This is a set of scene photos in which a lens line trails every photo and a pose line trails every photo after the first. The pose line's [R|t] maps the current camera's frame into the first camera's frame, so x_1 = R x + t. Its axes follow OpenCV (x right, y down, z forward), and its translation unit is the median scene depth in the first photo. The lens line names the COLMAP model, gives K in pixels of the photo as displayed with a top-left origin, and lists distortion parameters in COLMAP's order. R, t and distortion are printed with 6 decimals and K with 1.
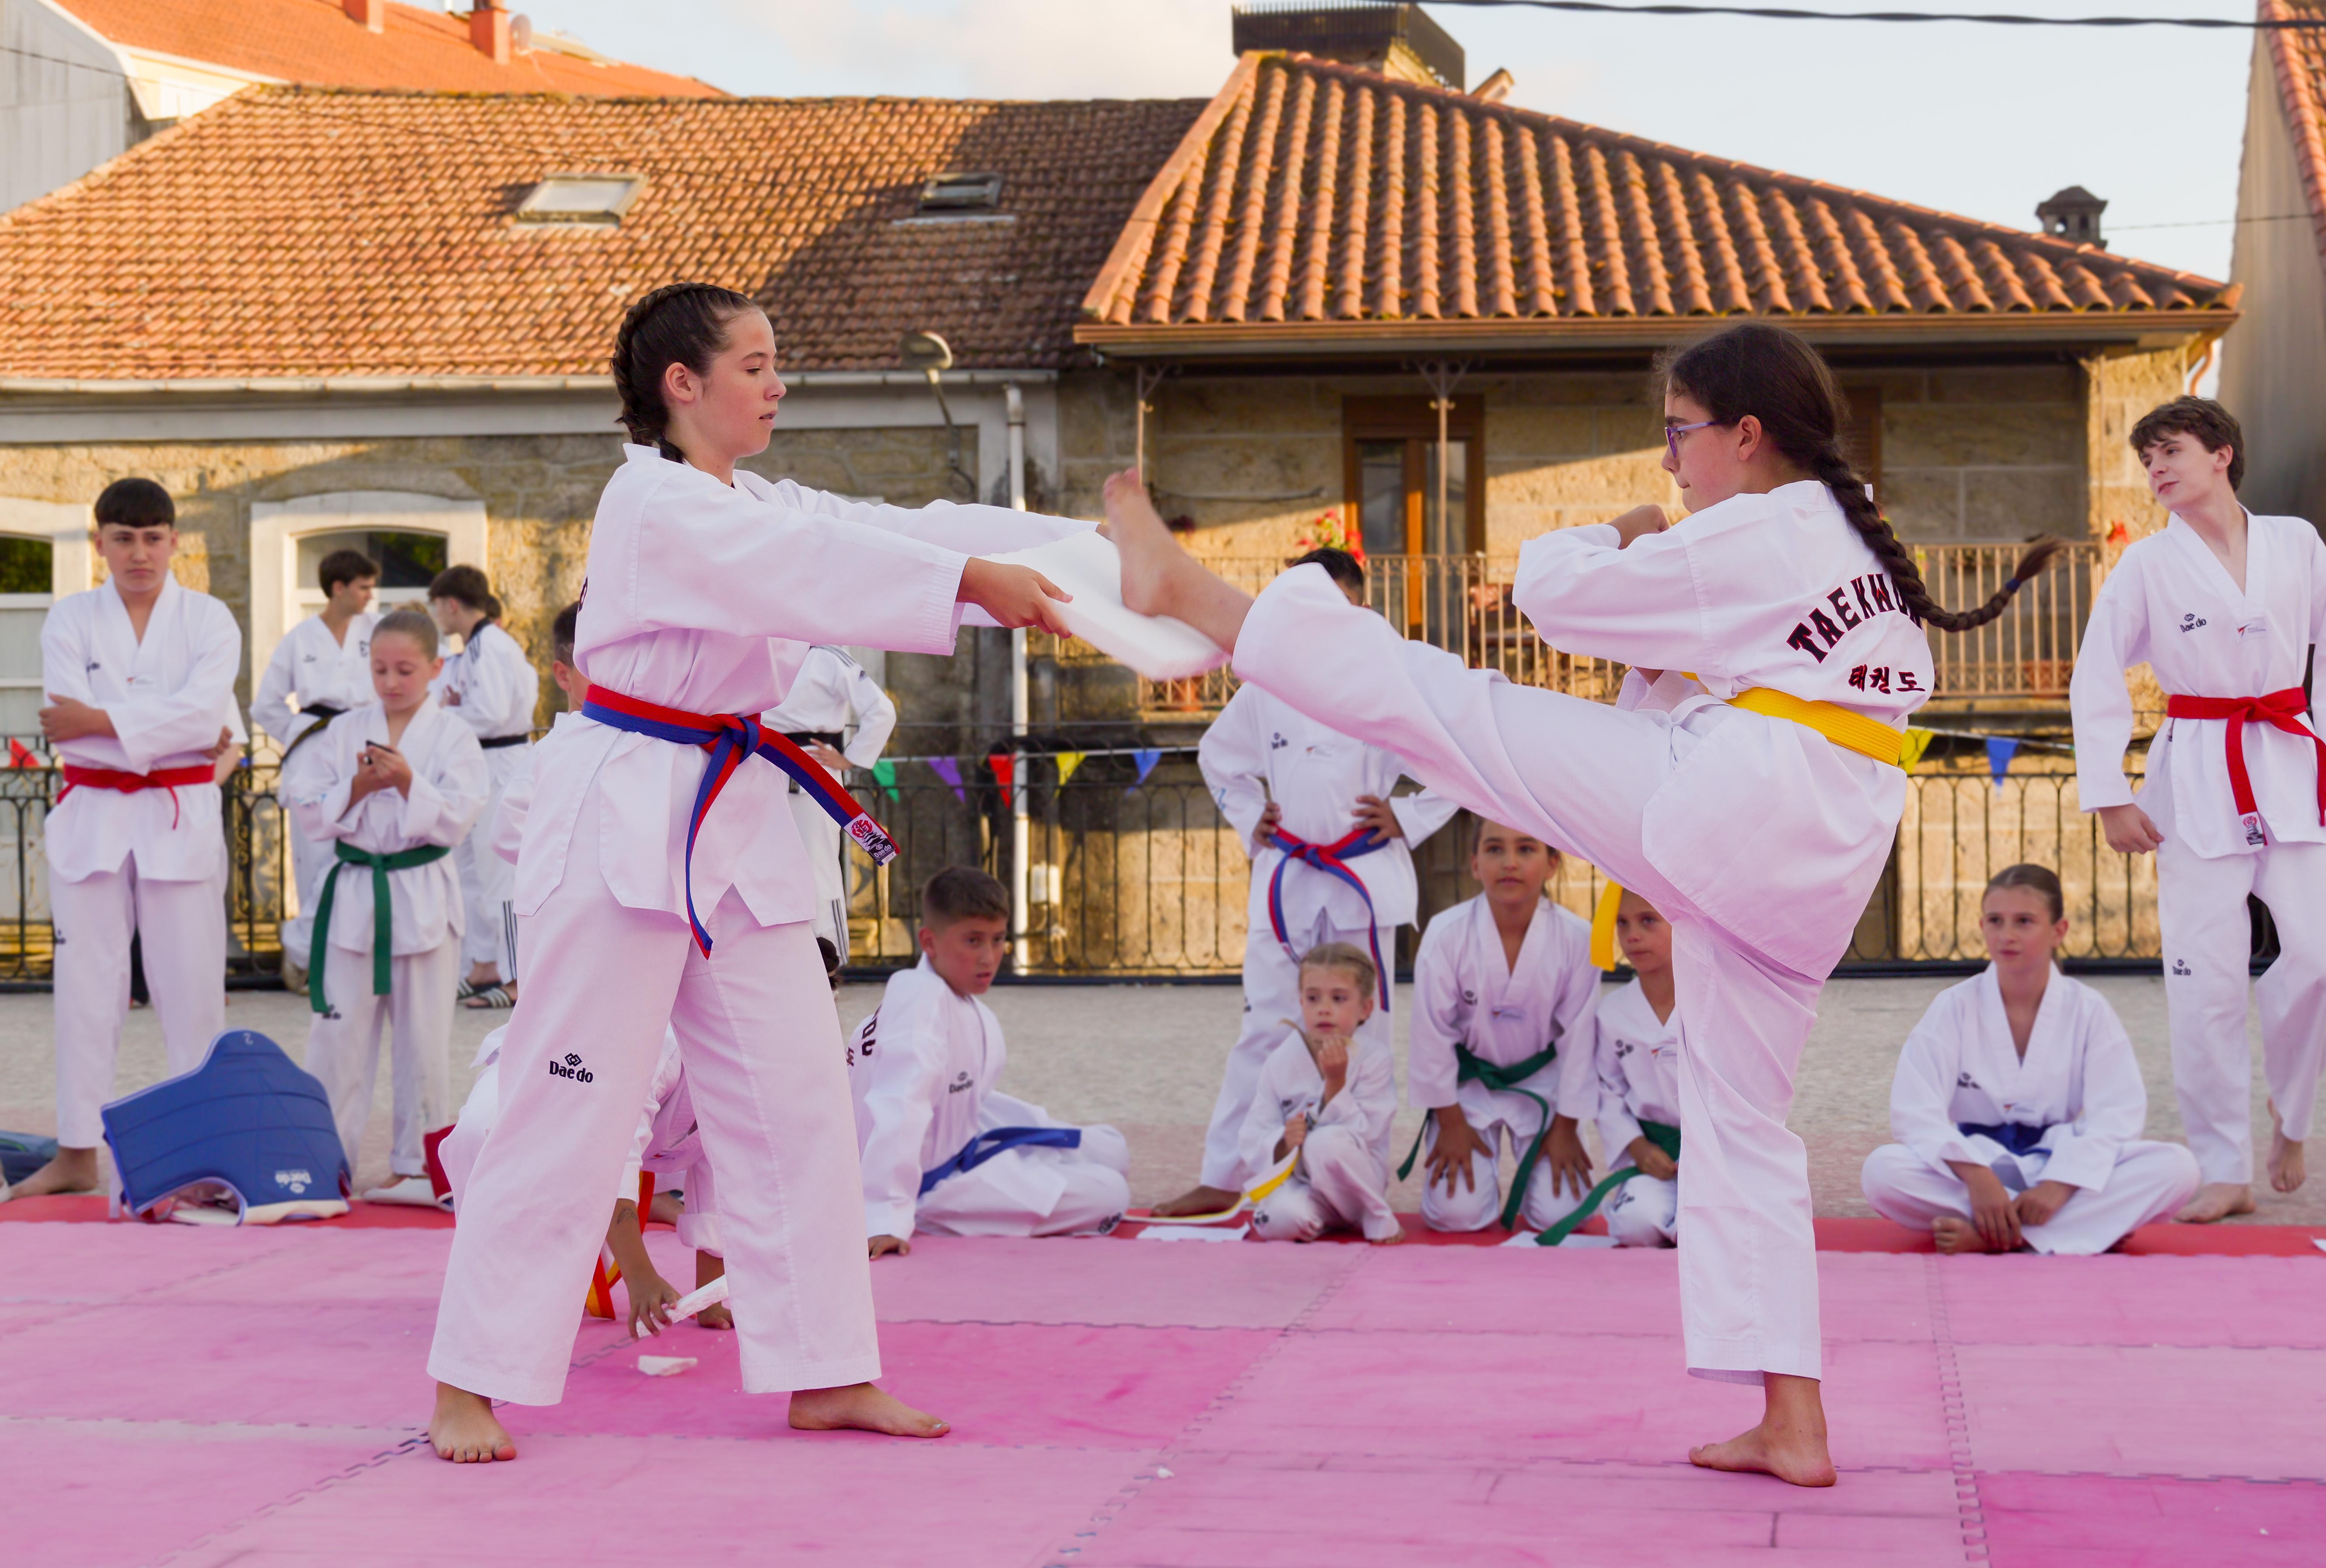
lens RADIAL K [[3521.8, 0, 1249.7], [0, 3521.8, 735.2], [0, 0, 1]] dist [0.003348, -0.017010]
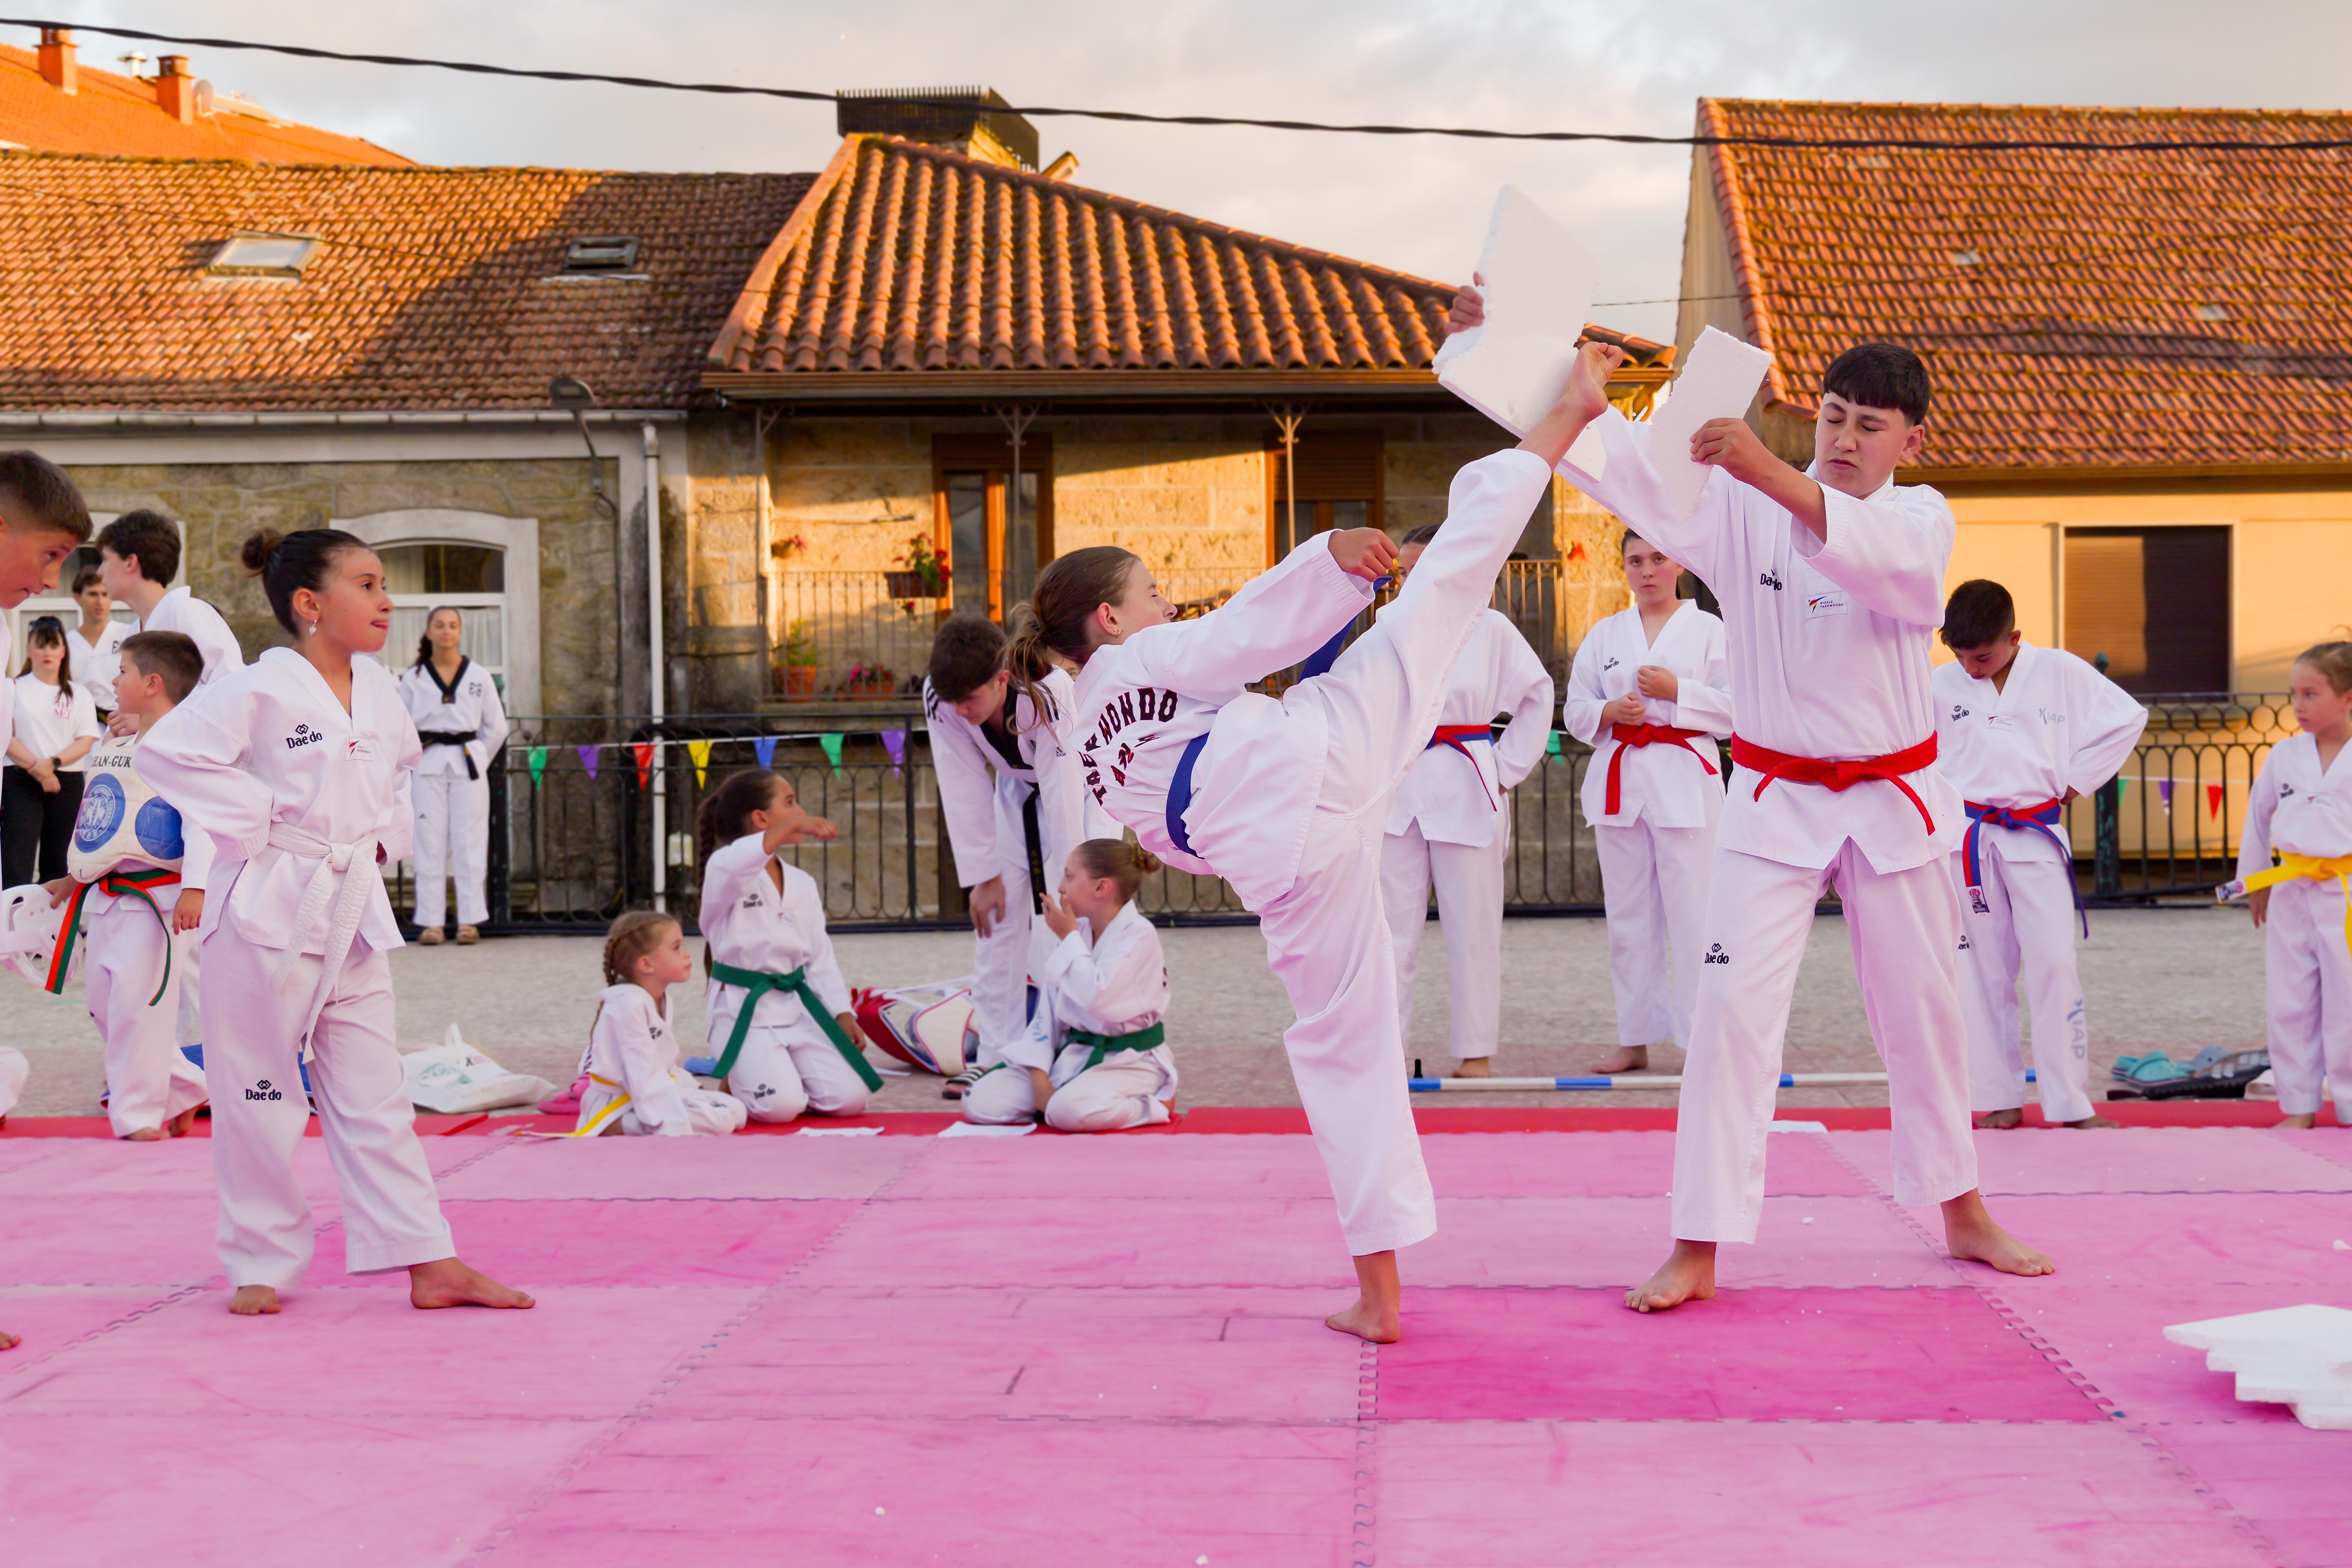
lens RADIAL K [[3062.0, 0, 1187.4], [0, 3062.0, 813.5], [0, 0, 1]] dist [0.007154, -0.026848]
pose [[0.994417, -0.007497, 0.105250, 0.002279], [0.004120, 0.999471, 0.032269, -0.001858], [-0.105437, -0.031655, 0.993922, -0.029107]]
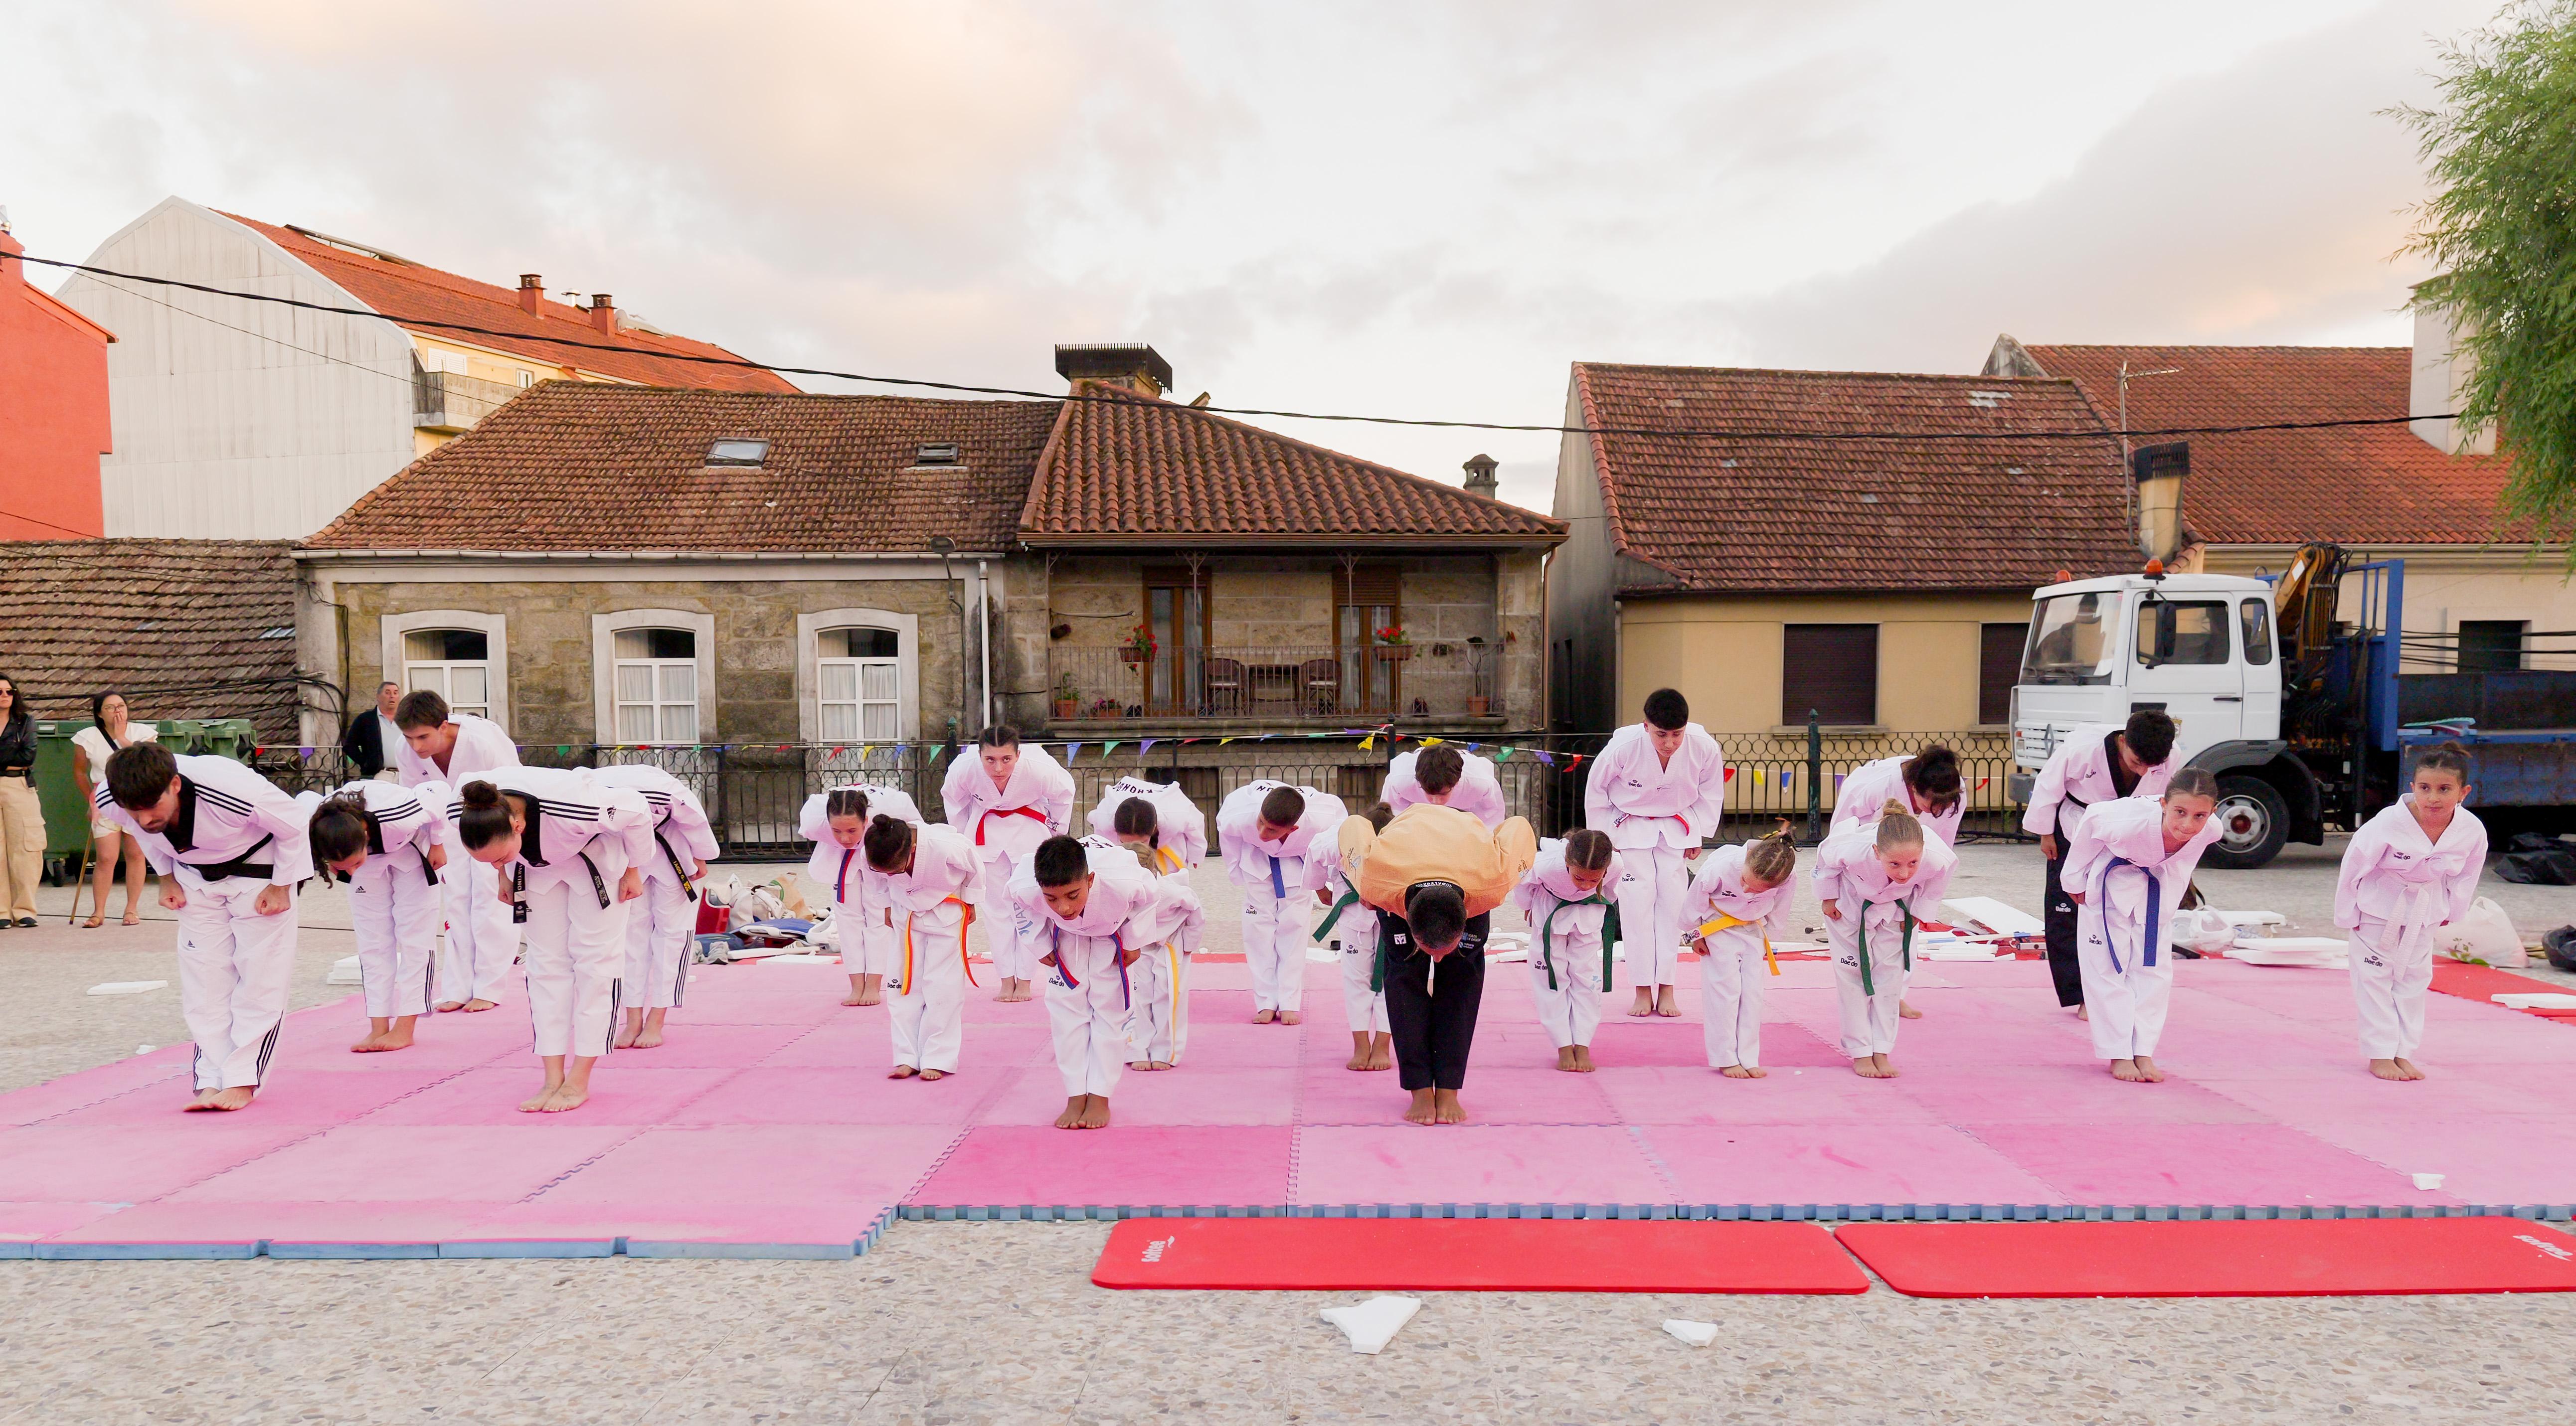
lens RADIAL K [[1985.1, 0, 1267.0], [0, 1985.1, 876.8], [0, 0, 1]] dist [-0.004517, 0.008965]
pose [[0.989776, -0.010418, 0.142249, -0.062755], [-0.002359, 0.995997, 0.089356, -0.018013], [-0.142611, -0.088778, 0.985789, -0.152347]]
